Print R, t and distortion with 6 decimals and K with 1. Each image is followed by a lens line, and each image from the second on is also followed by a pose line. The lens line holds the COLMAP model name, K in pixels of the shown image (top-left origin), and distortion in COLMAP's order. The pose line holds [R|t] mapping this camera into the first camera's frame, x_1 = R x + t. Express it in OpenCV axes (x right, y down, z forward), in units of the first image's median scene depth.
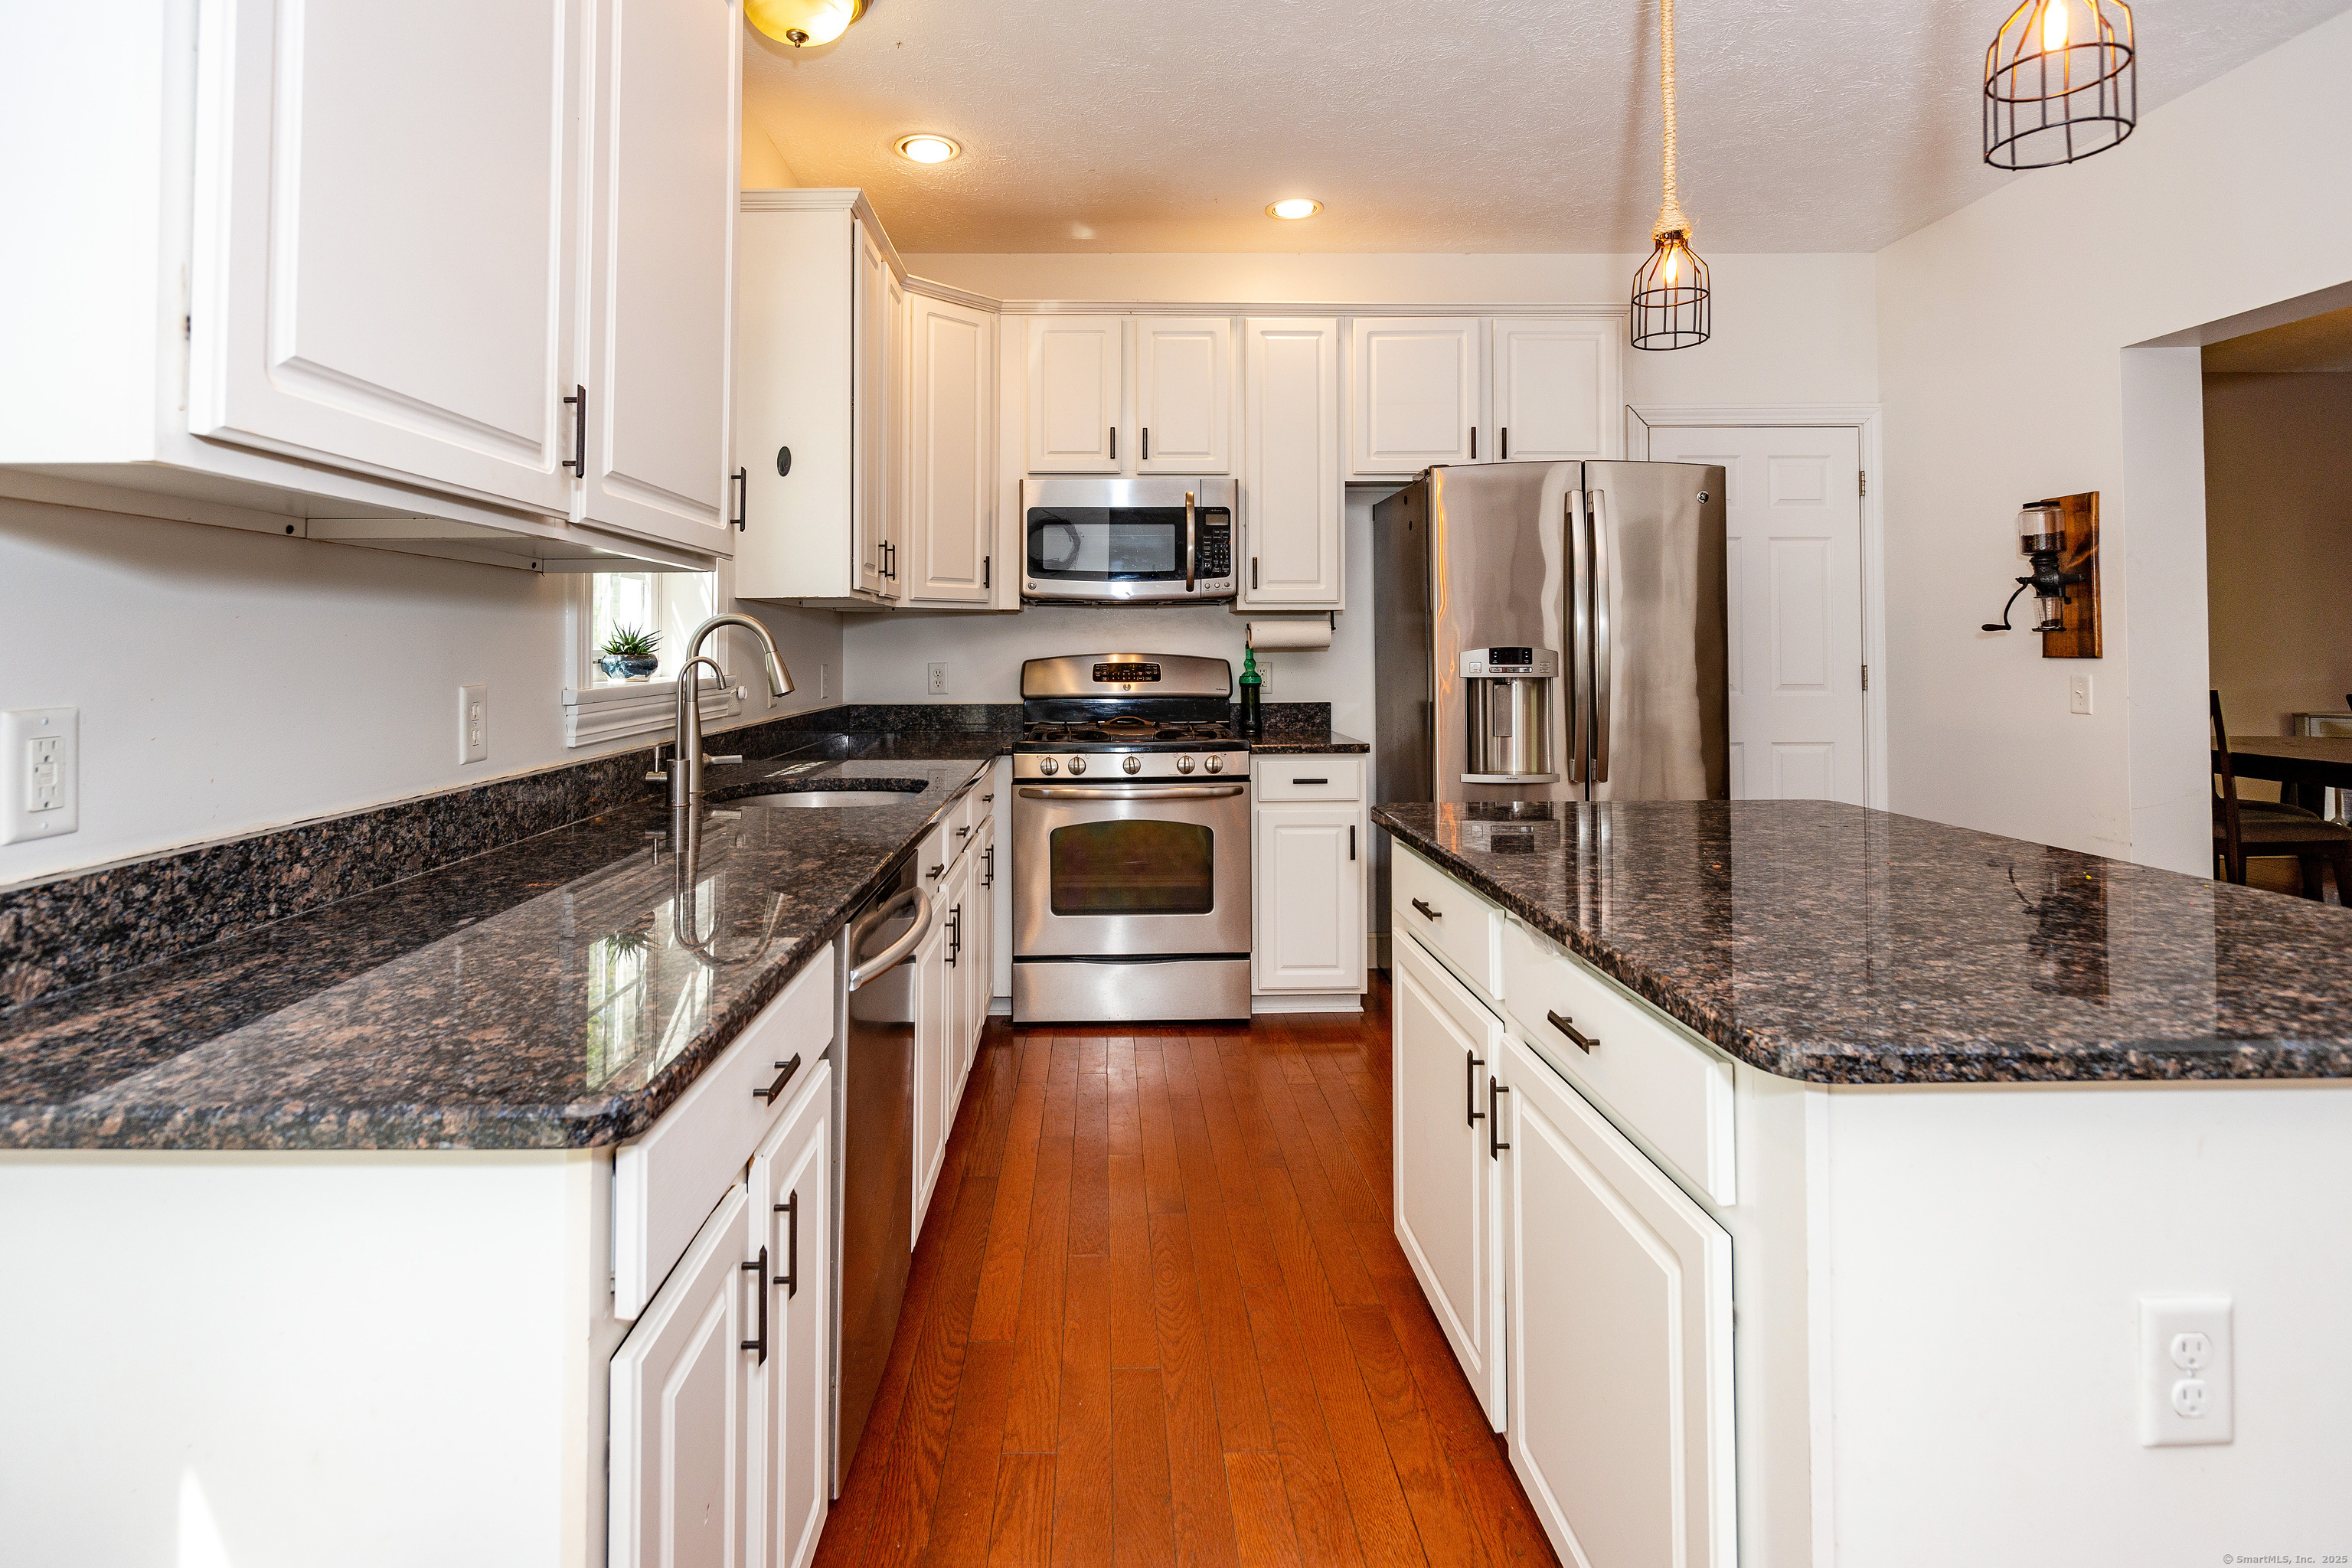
lens RADIAL K [[1201.5, 0, 1170.6], [0, 1201.5, 601.3], [0, 0, 1]] dist [0.001403, 0.000552]
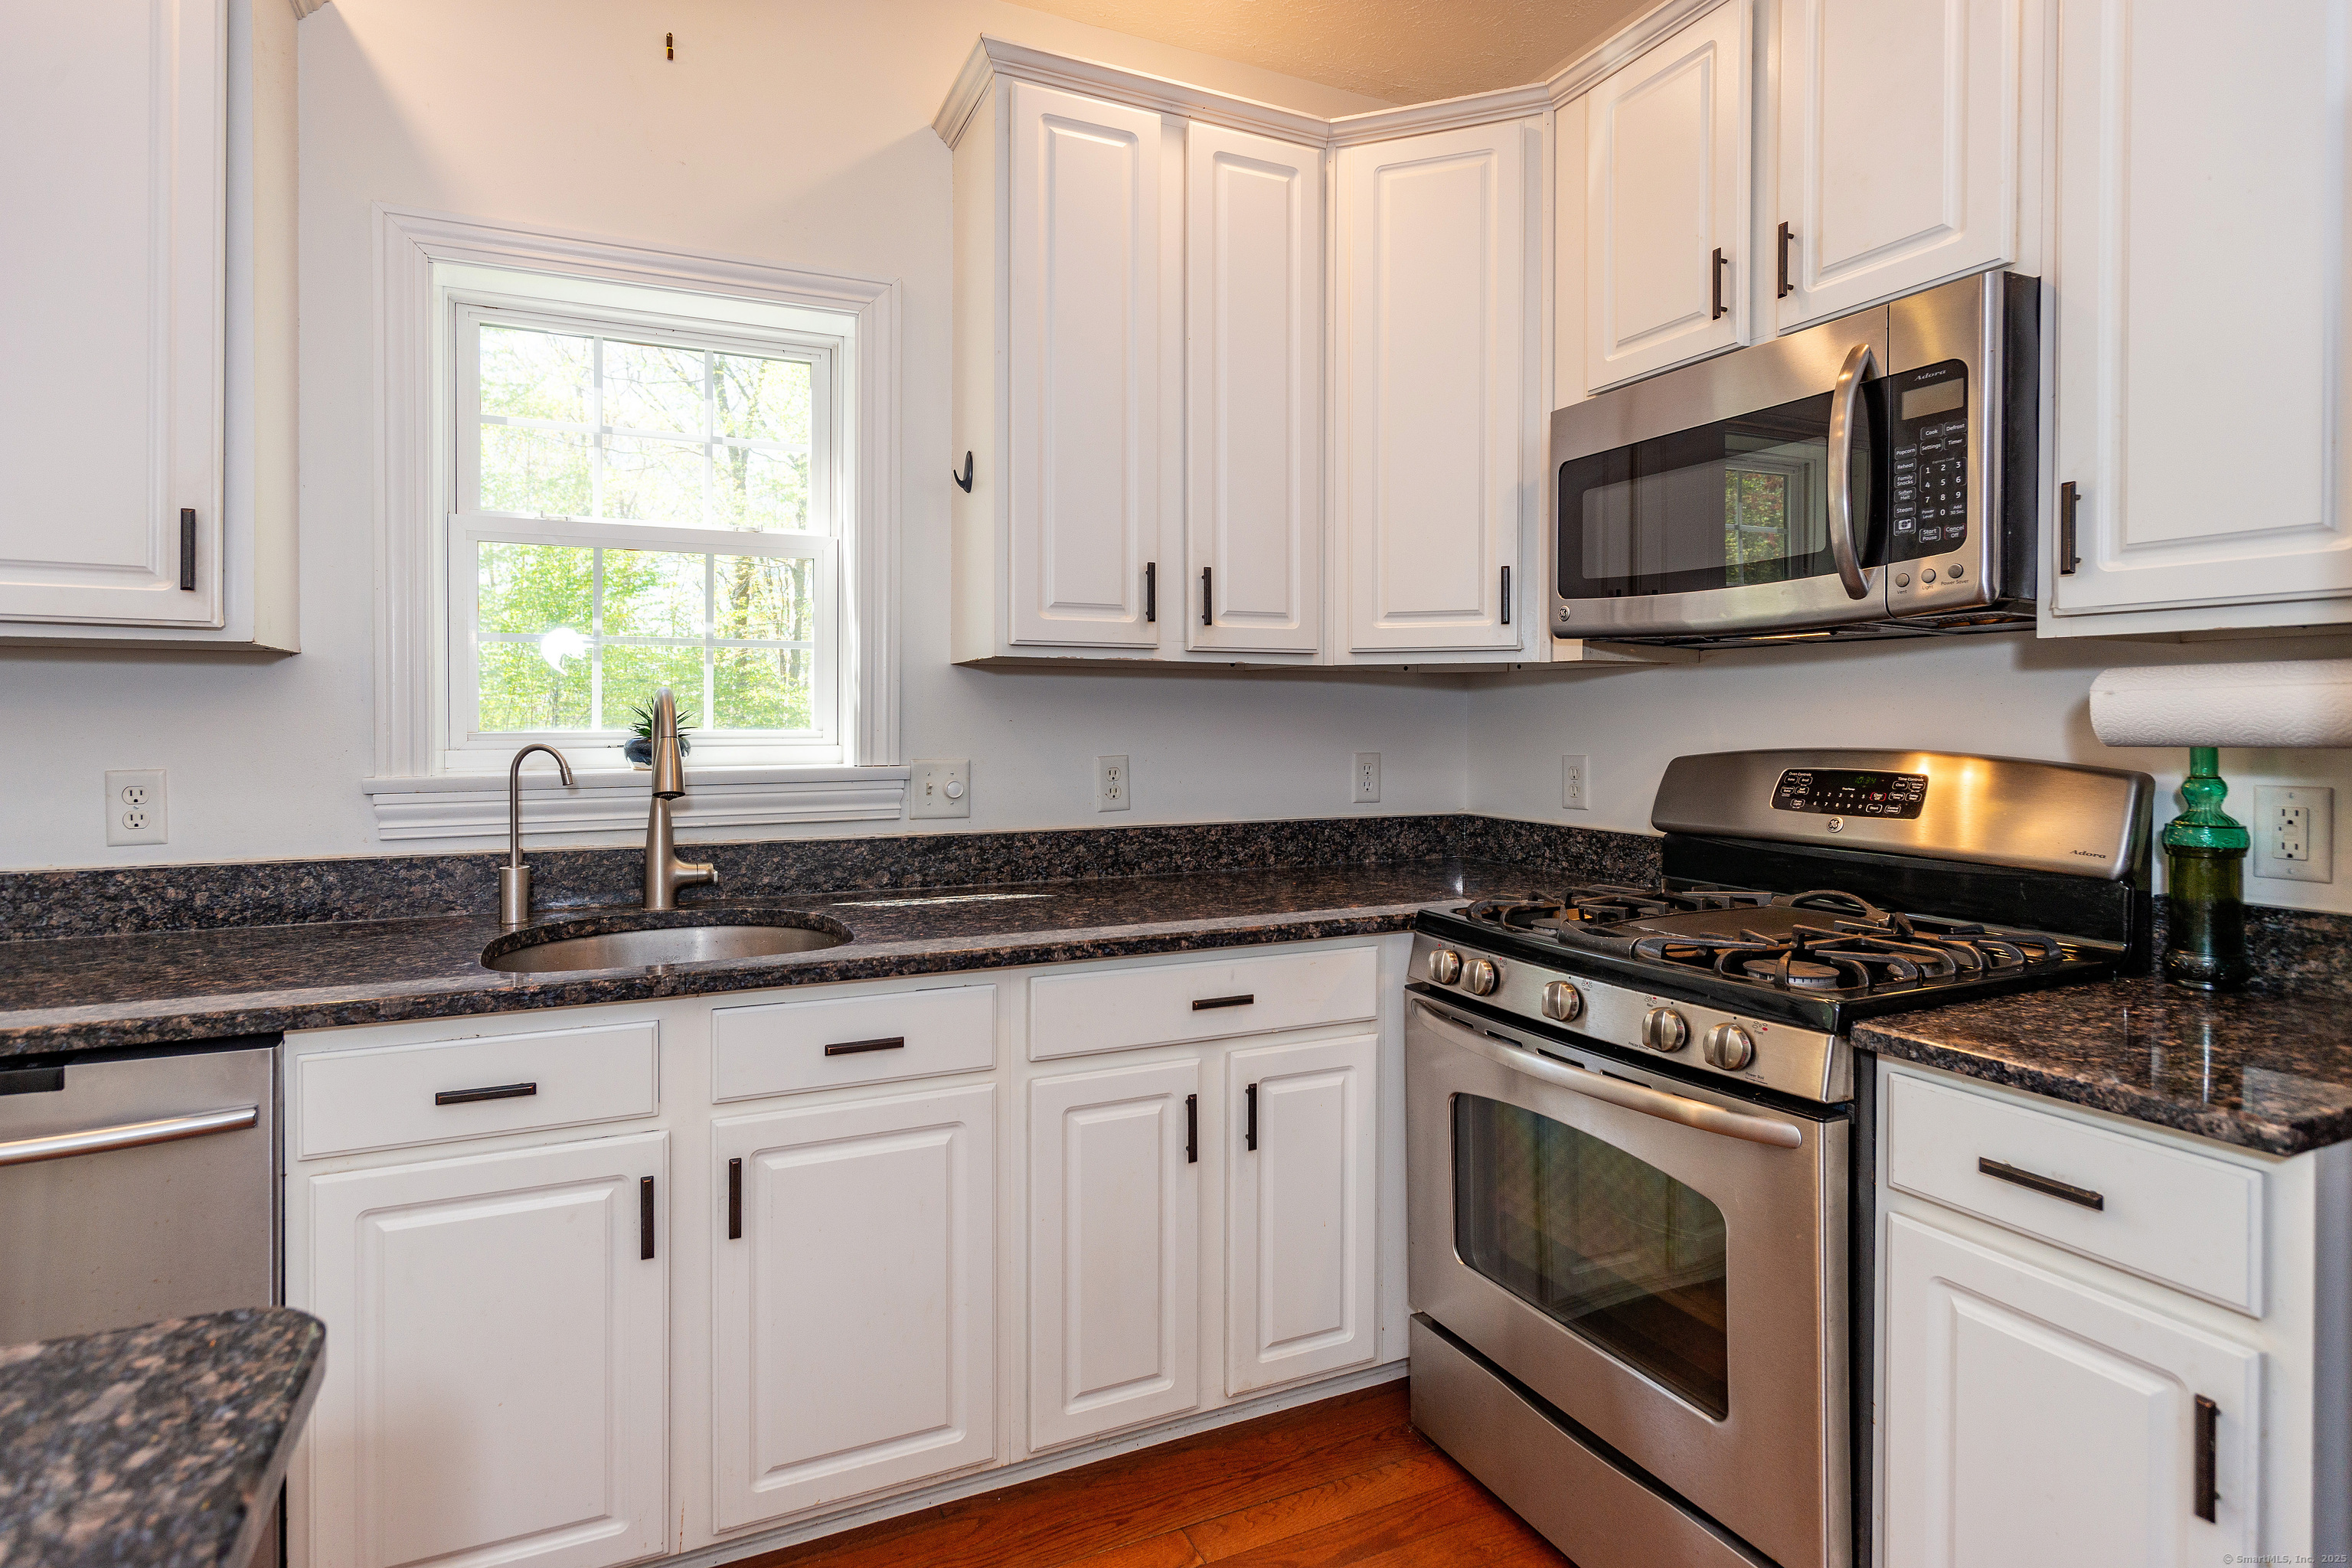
lens RADIAL K [[1175.2, 0, 1162.1], [0, 1175.2, 745.9], [0, 0, 1]] dist [0.002475, -0.011036]
pose [[0.387199, 0.026070, -0.921627, 0.284390], [0.028105, 0.998802, 0.040061, 0.018139], [0.921568, -0.041414, 0.386003, 0.635706]]
